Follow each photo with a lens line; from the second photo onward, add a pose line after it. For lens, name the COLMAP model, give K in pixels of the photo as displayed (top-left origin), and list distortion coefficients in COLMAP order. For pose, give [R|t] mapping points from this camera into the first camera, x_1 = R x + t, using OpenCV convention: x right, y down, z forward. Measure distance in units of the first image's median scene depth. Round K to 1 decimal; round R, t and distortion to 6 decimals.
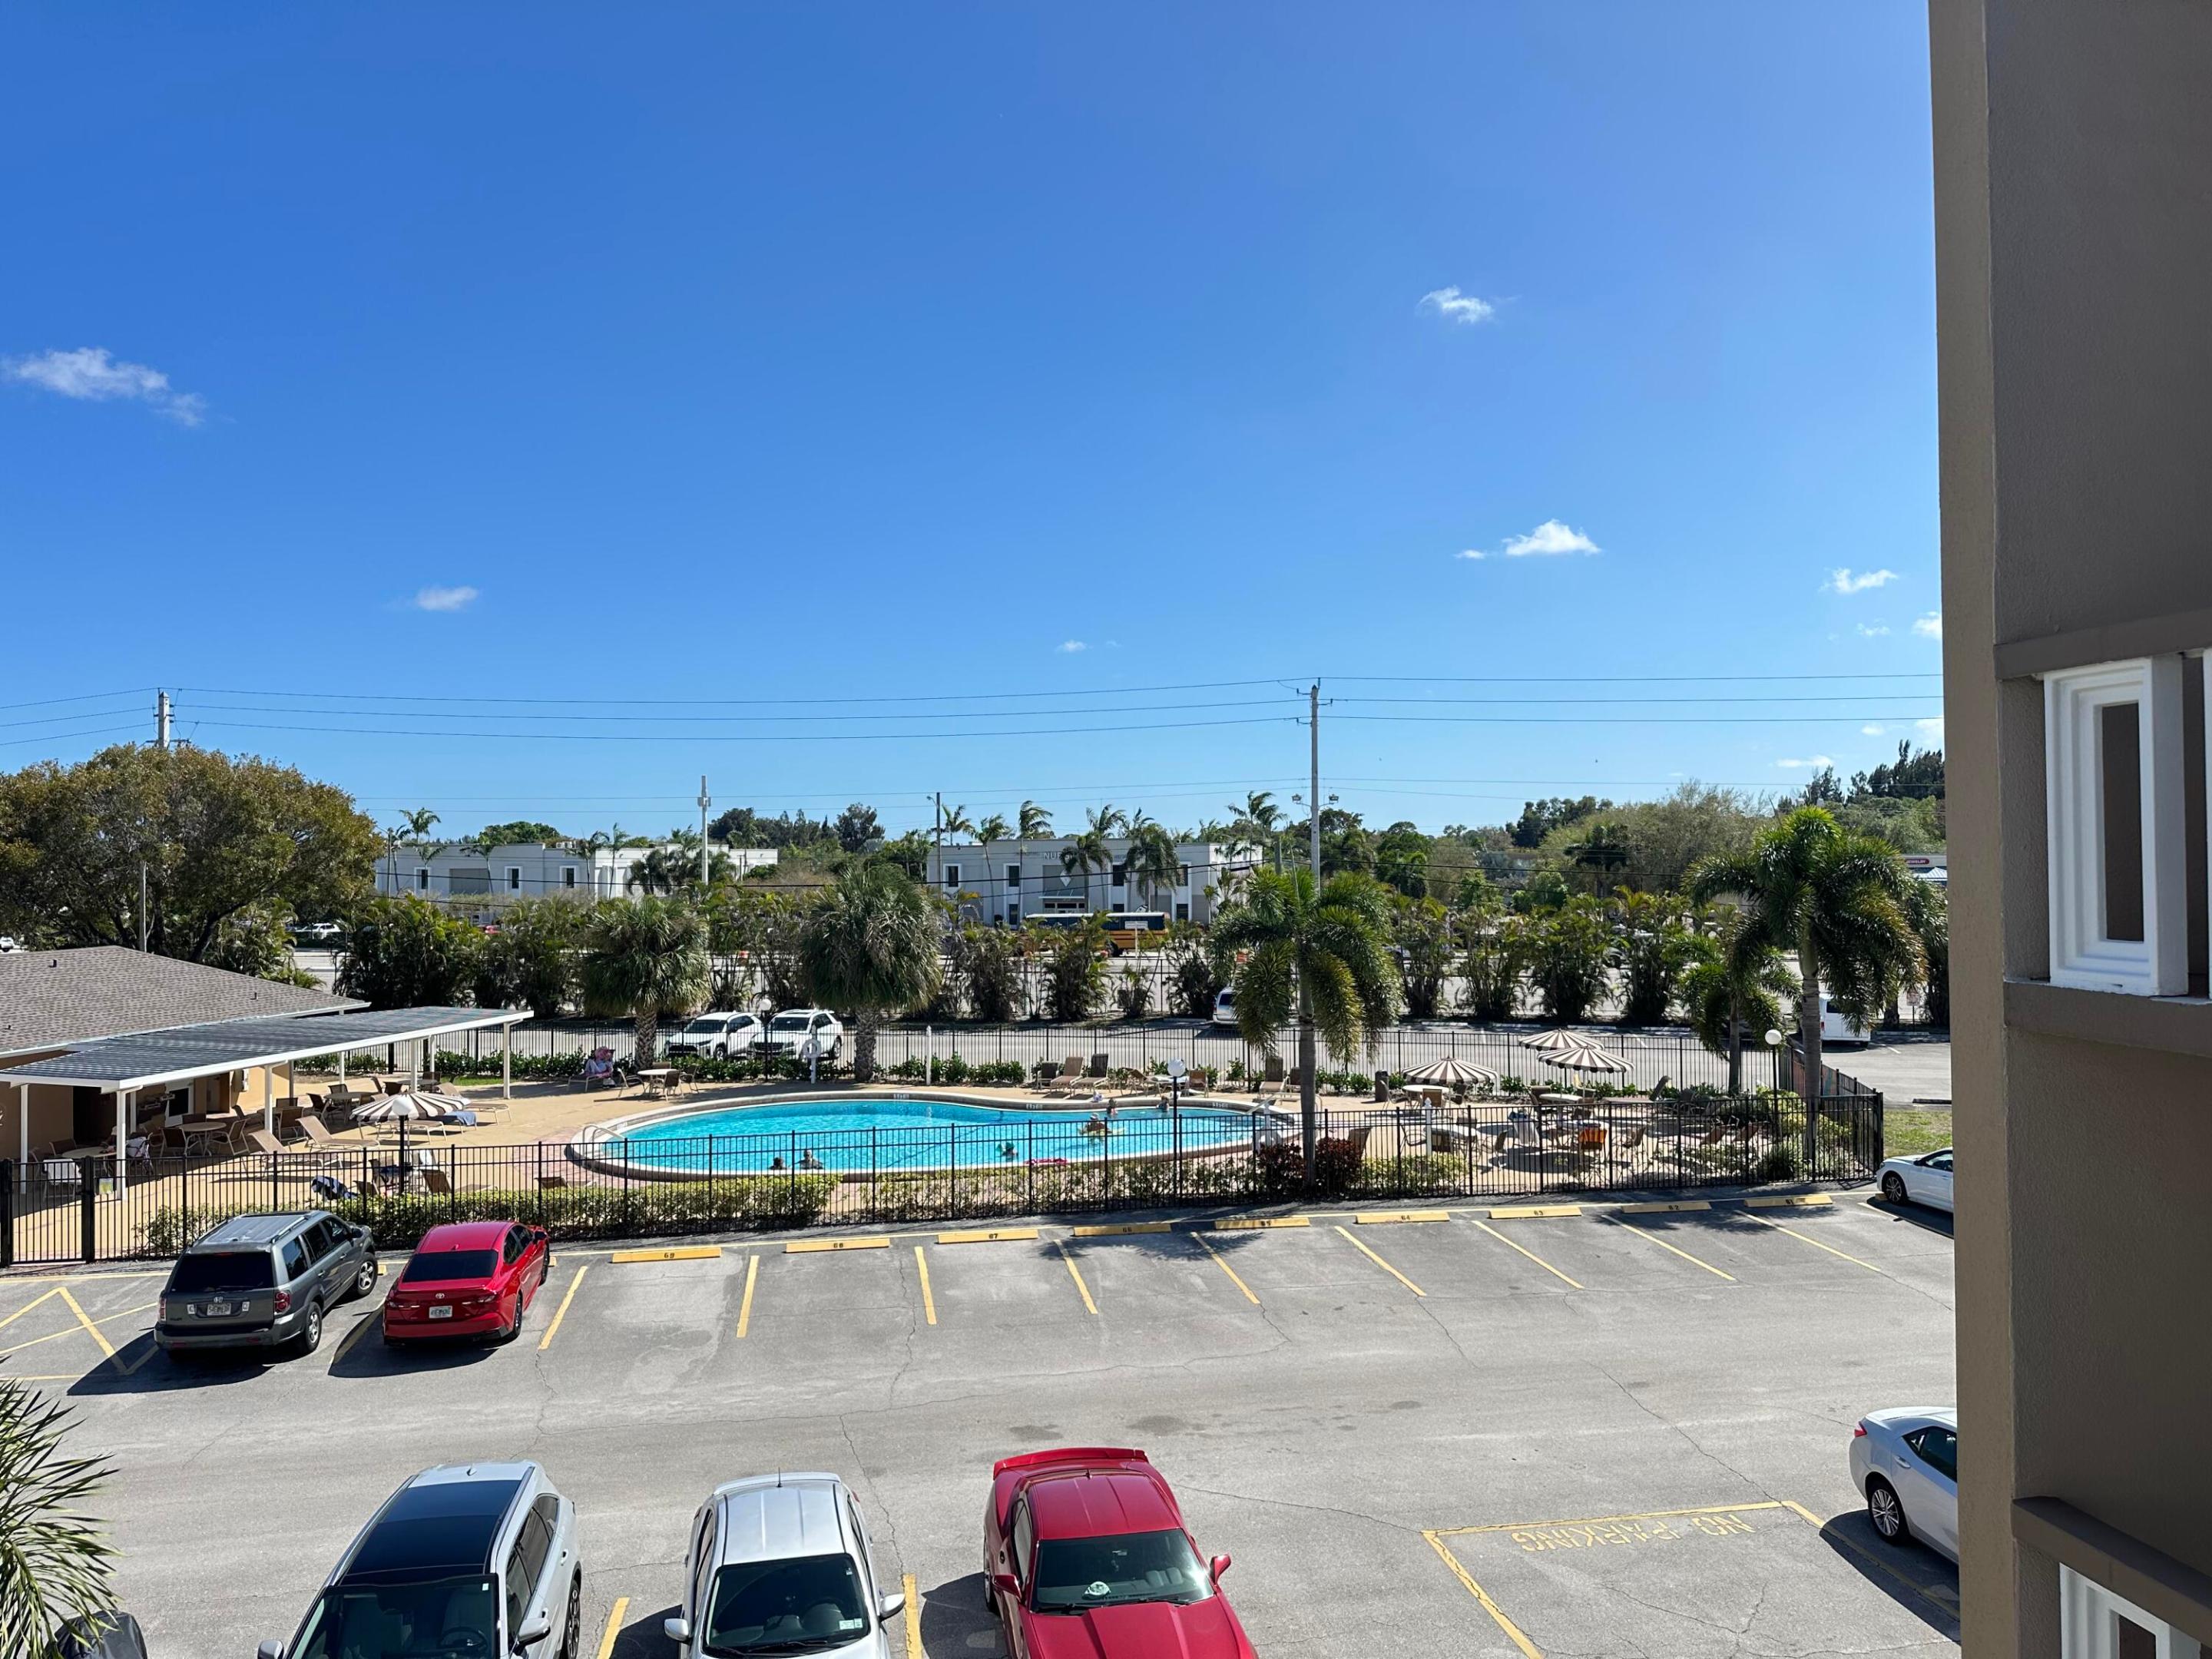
lens RADIAL K [[1554.2, 0, 1106.4], [0, 1554.2, 814.1], [0, 0, 1]] dist [0.095652, -0.000952]
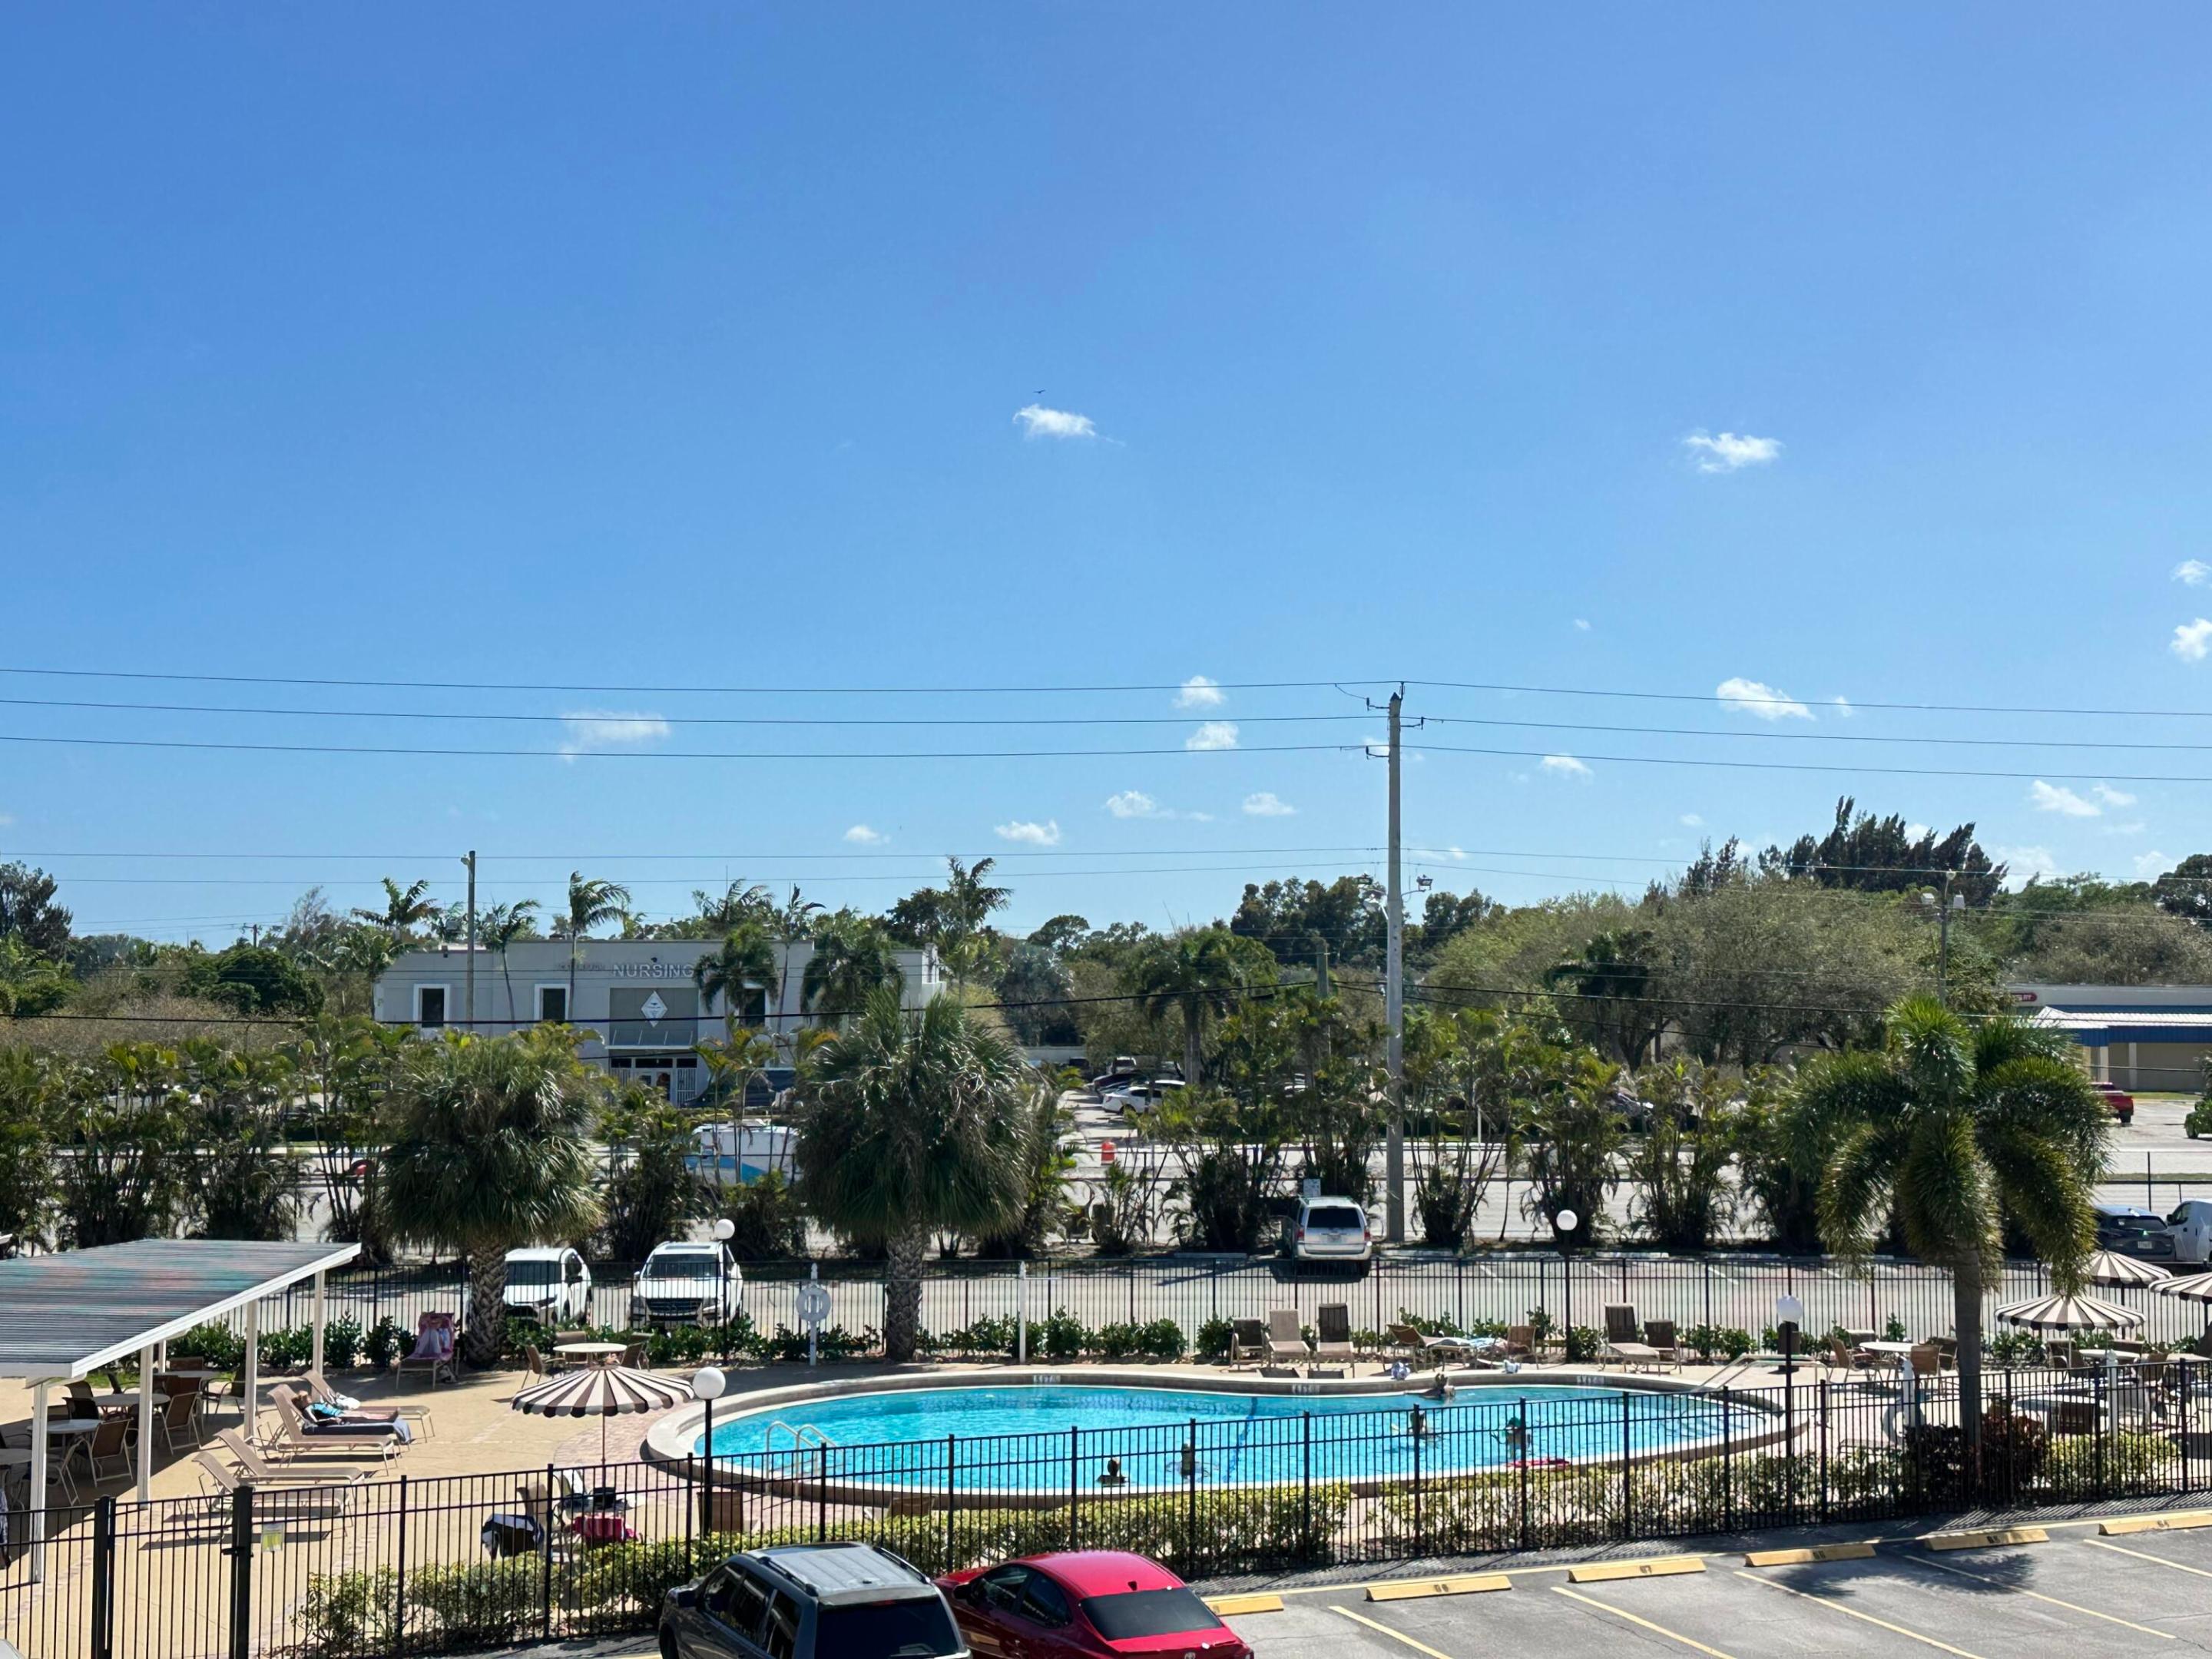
lens RADIAL K [[2943.9, 0, 1095.5], [0, 2943.9, 834.9], [0, 0, 1]] dist [0.165294, 0.000000]
pose [[0.958145, 0.024249, 0.285253, -0.315400], [-0.018427, 0.999564, -0.023079, 0.000132], [-0.285688, 0.016857, 0.958174, -0.058393]]
